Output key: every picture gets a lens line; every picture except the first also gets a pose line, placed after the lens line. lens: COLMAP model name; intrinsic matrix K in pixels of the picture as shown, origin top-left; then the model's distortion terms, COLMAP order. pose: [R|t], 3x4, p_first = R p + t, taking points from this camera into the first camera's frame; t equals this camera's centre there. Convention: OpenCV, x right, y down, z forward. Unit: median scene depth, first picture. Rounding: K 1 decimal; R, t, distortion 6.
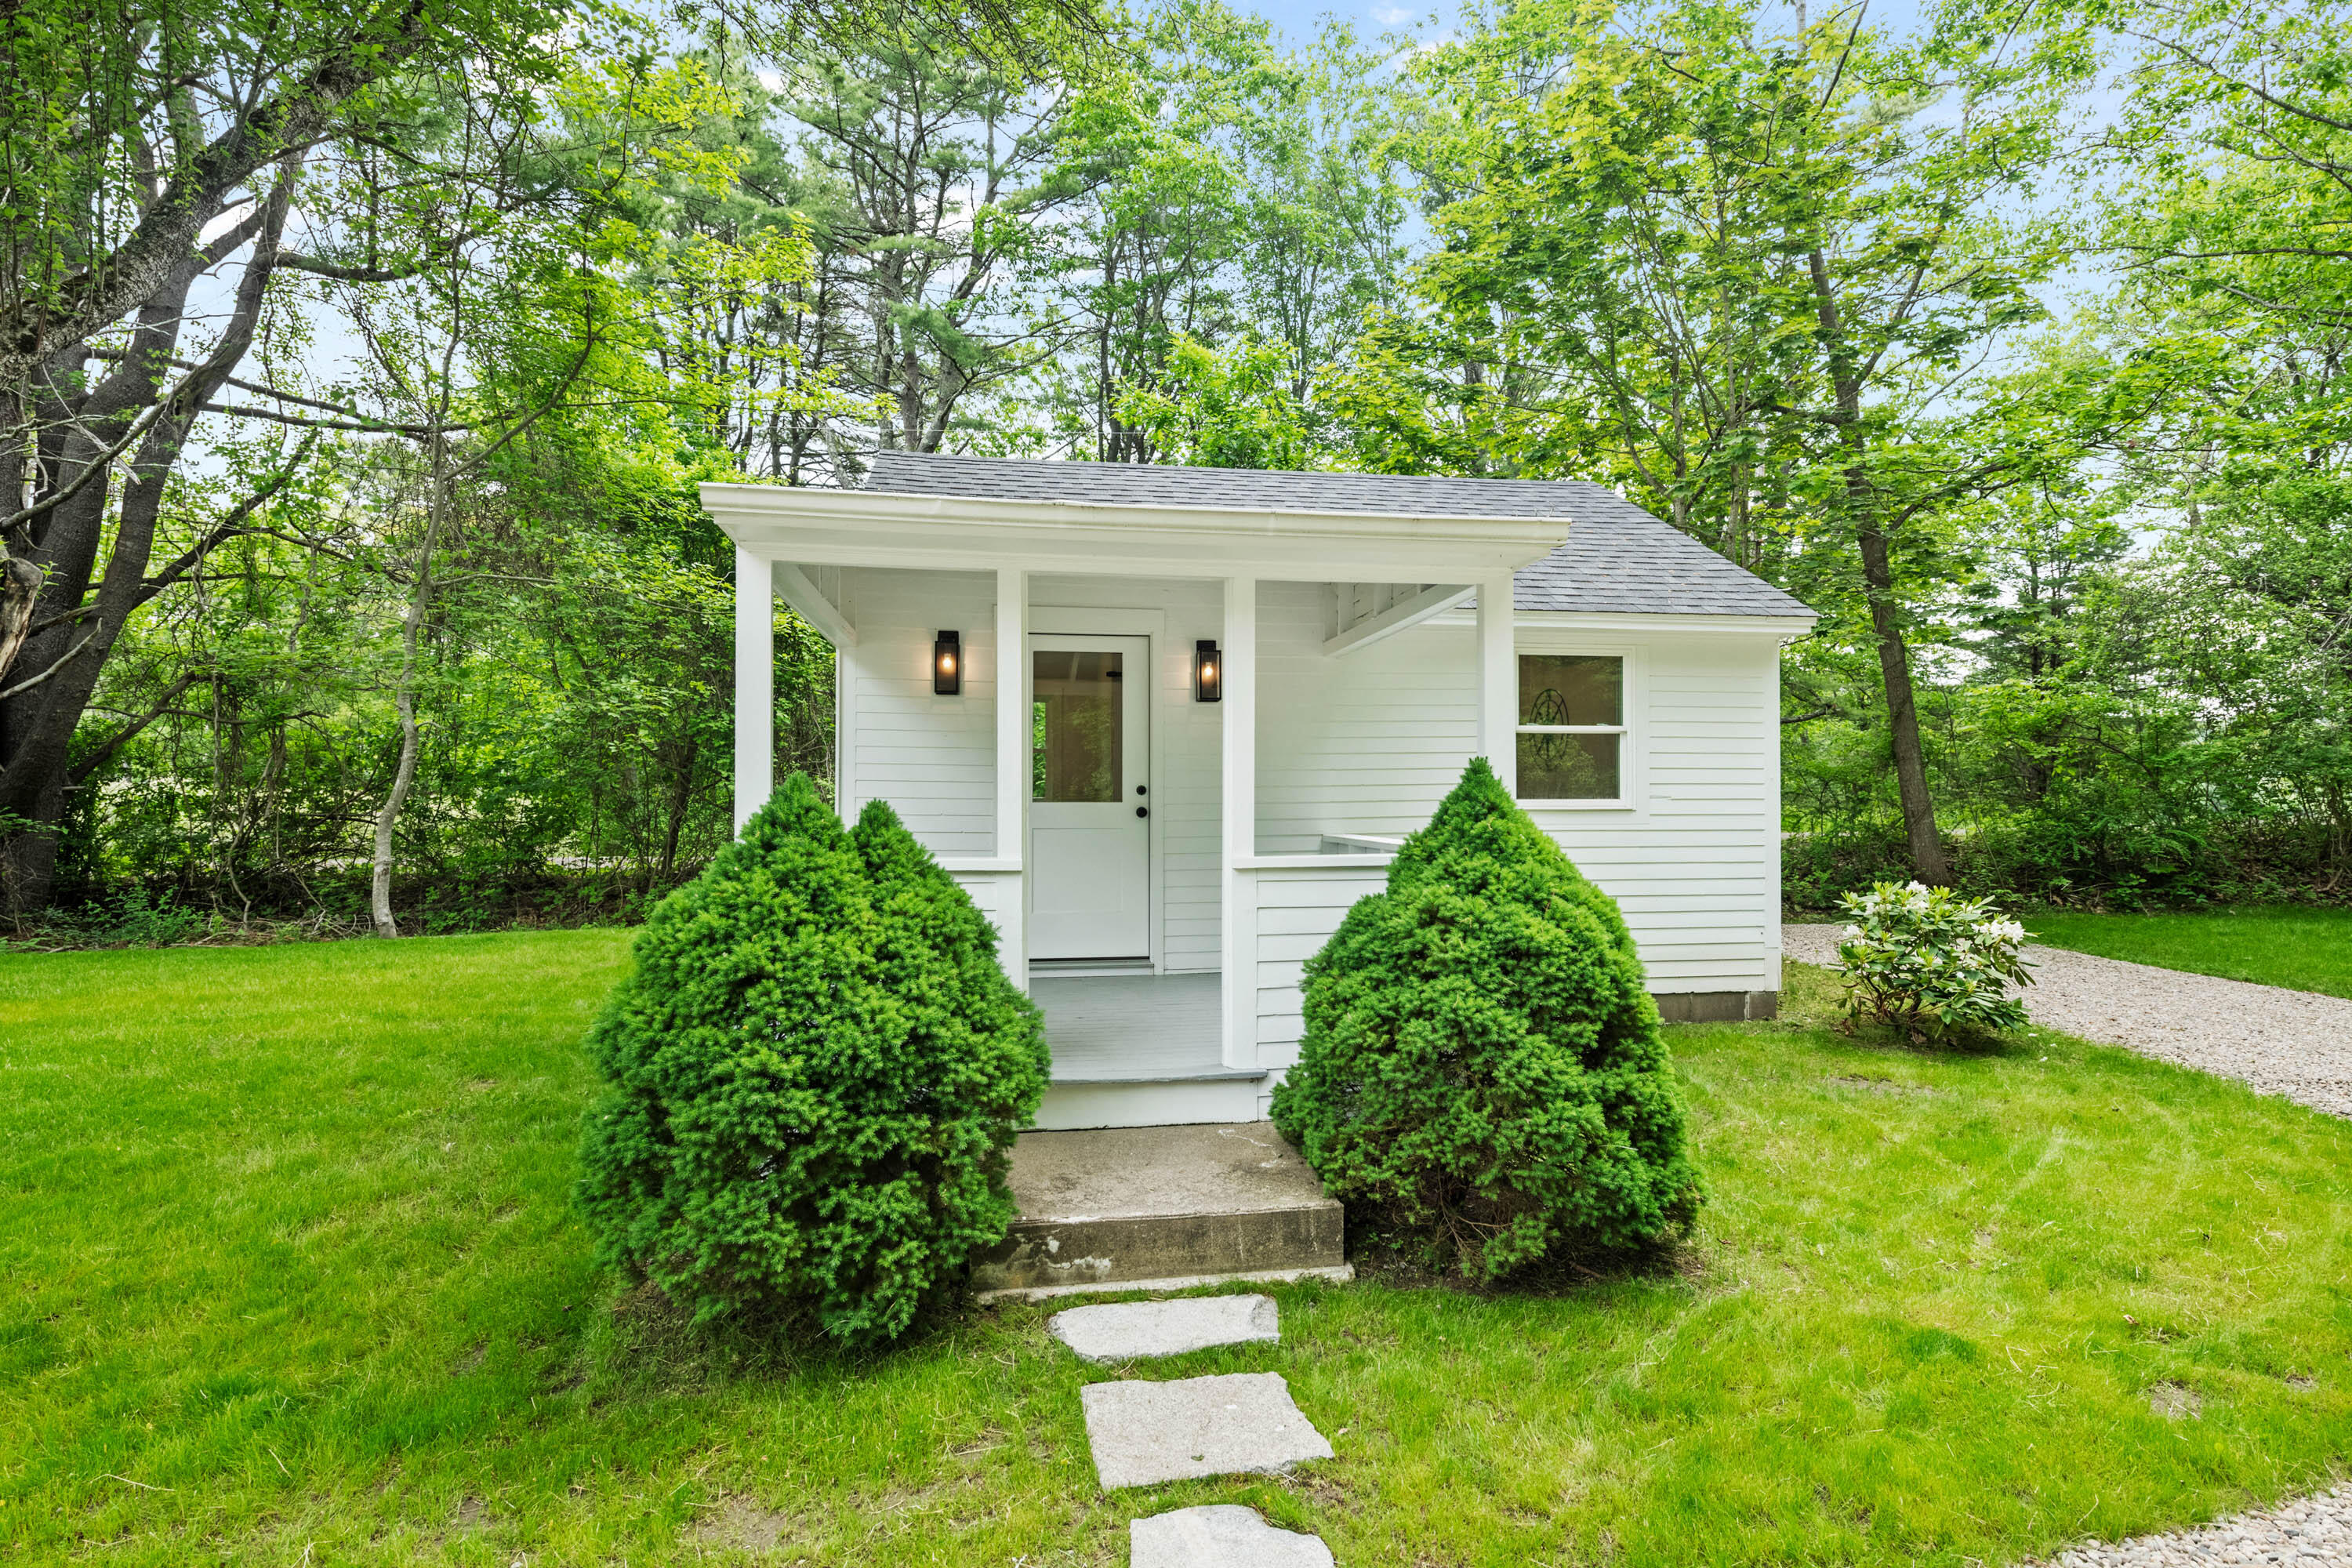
lens RADIAL K [[1123.2, 0, 1173.5], [0, 1123.2, 774.9], [0, 0, 1]] dist [-0.001074, -0.000532]
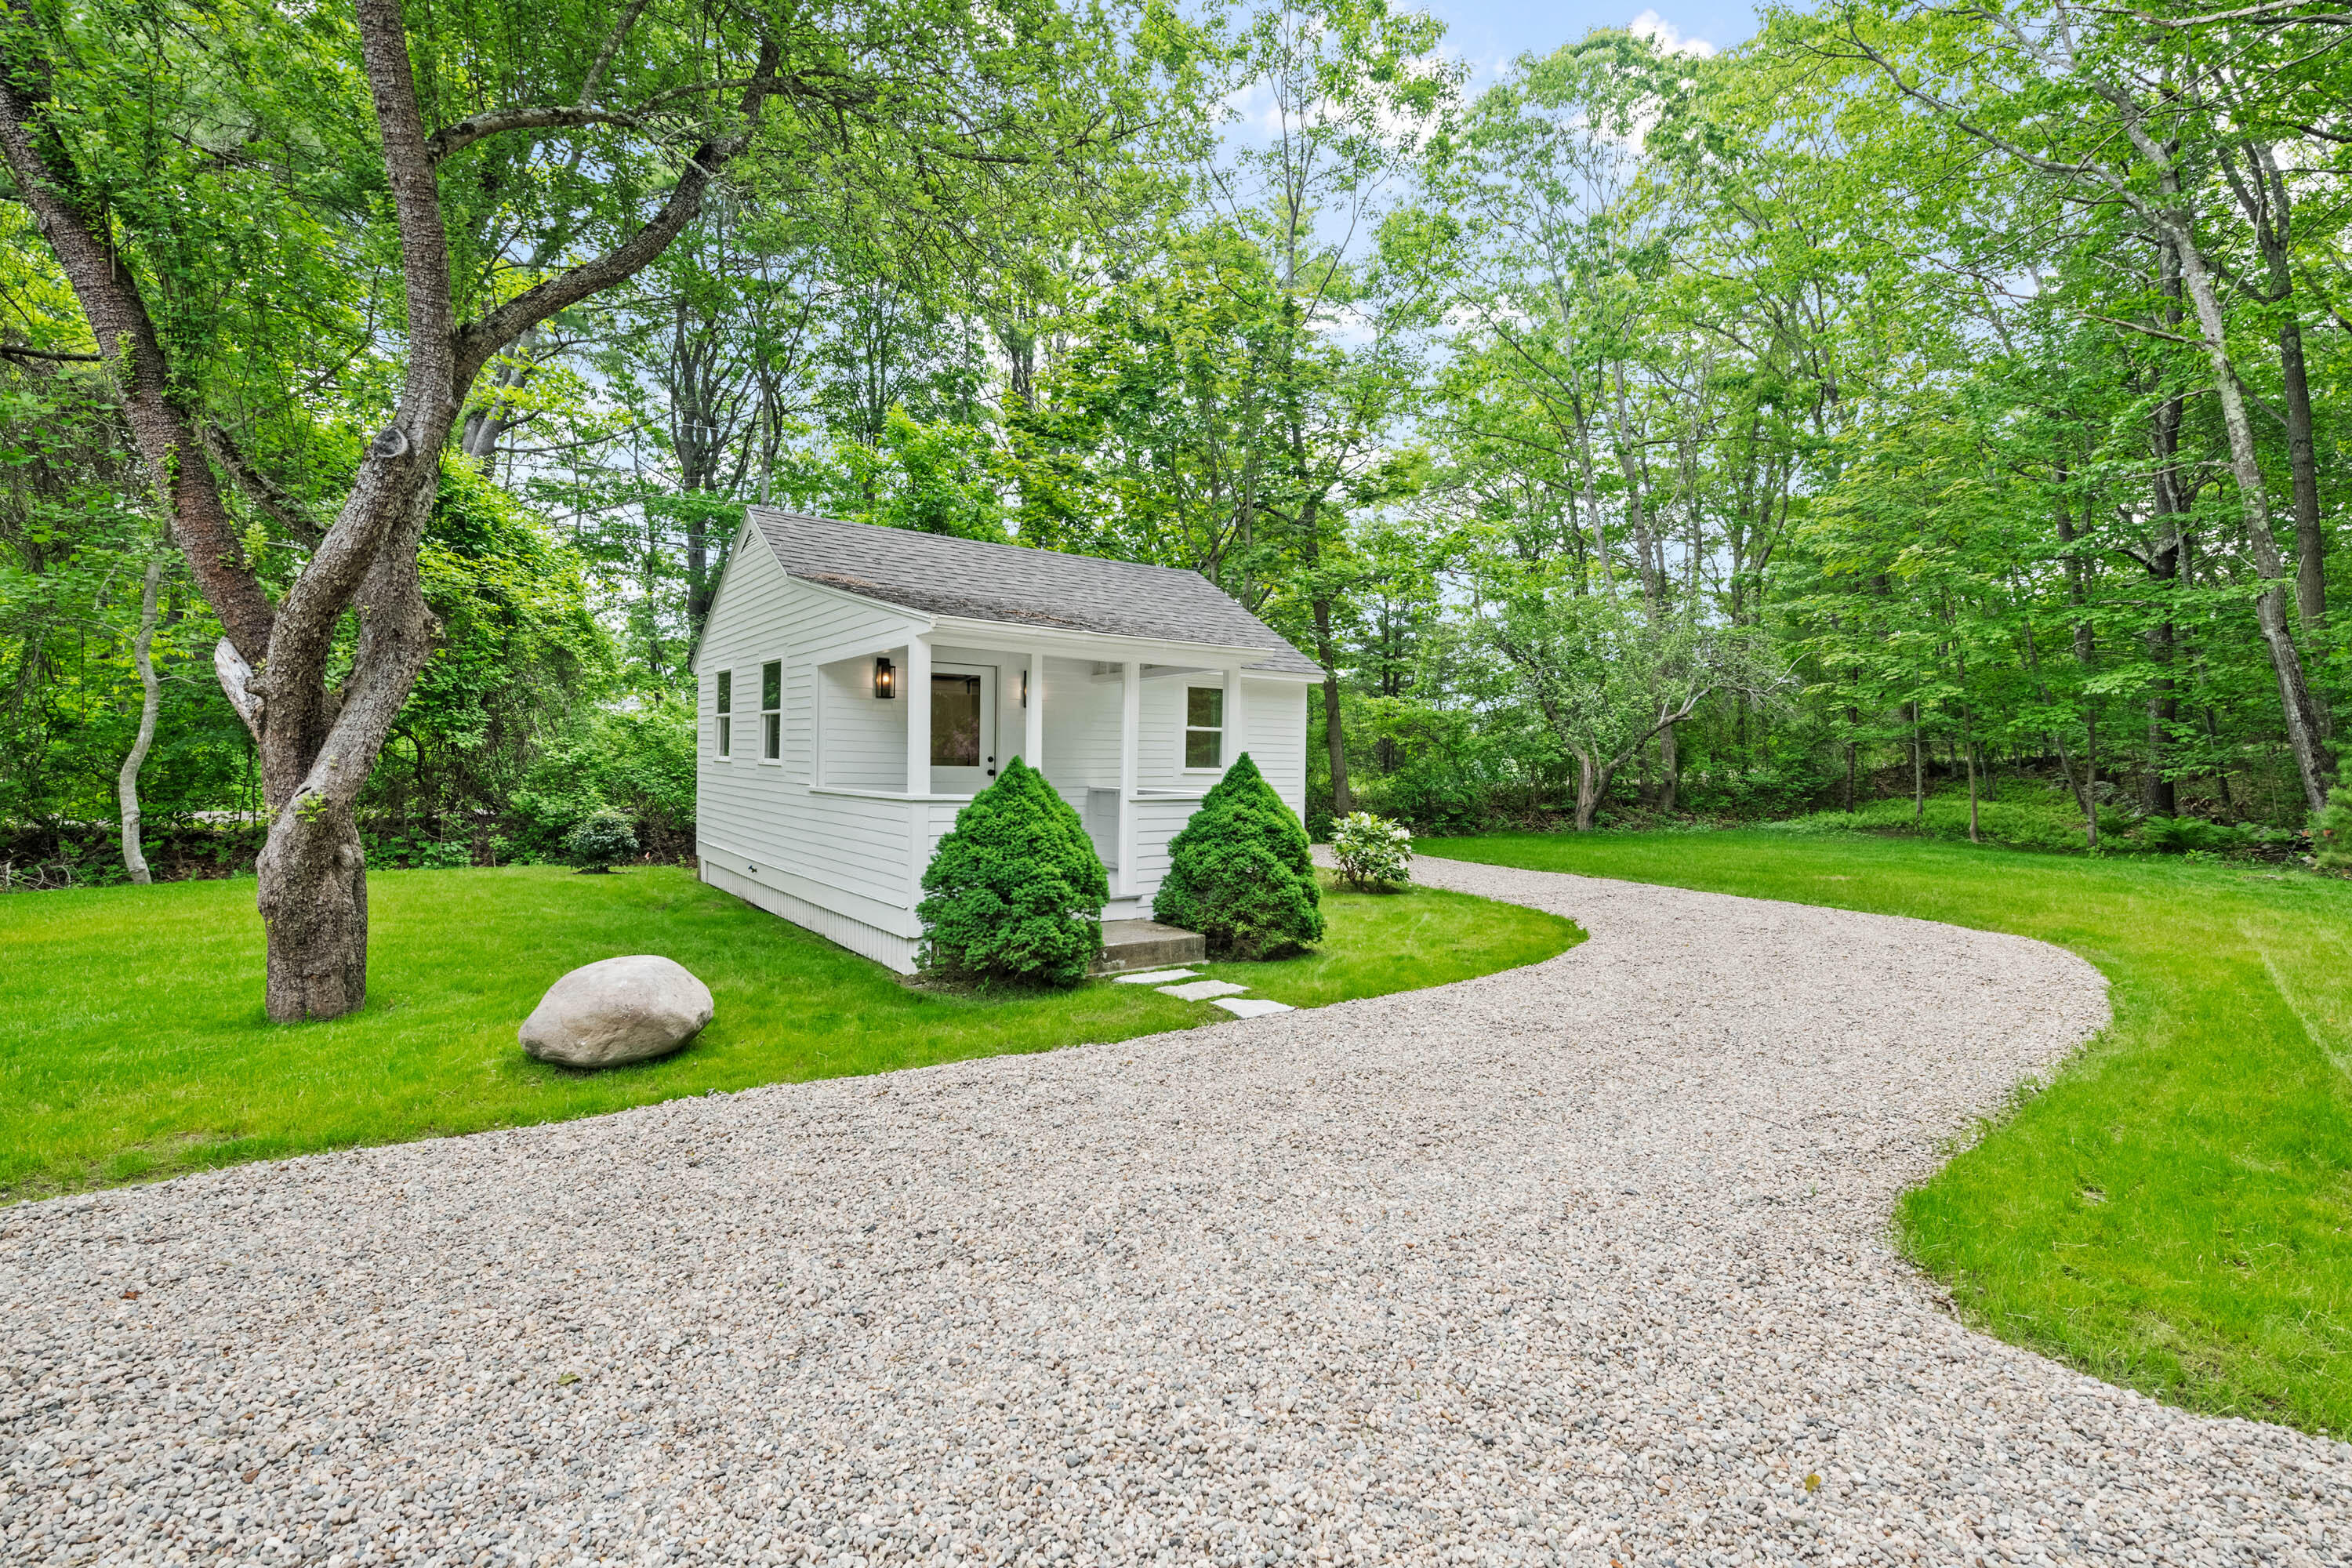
lens RADIAL K [[1076.9, 0, 1176.1], [0, 1076.9, 784.4], [0, 0, 1]] dist [0.001433, 0.000045]
pose [[0.889994, 0.005379, 0.455941, -0.529681], [-0.024892, 0.999012, 0.036803, -0.015936], [-0.455293, -0.044104, 0.889249, -0.564882]]
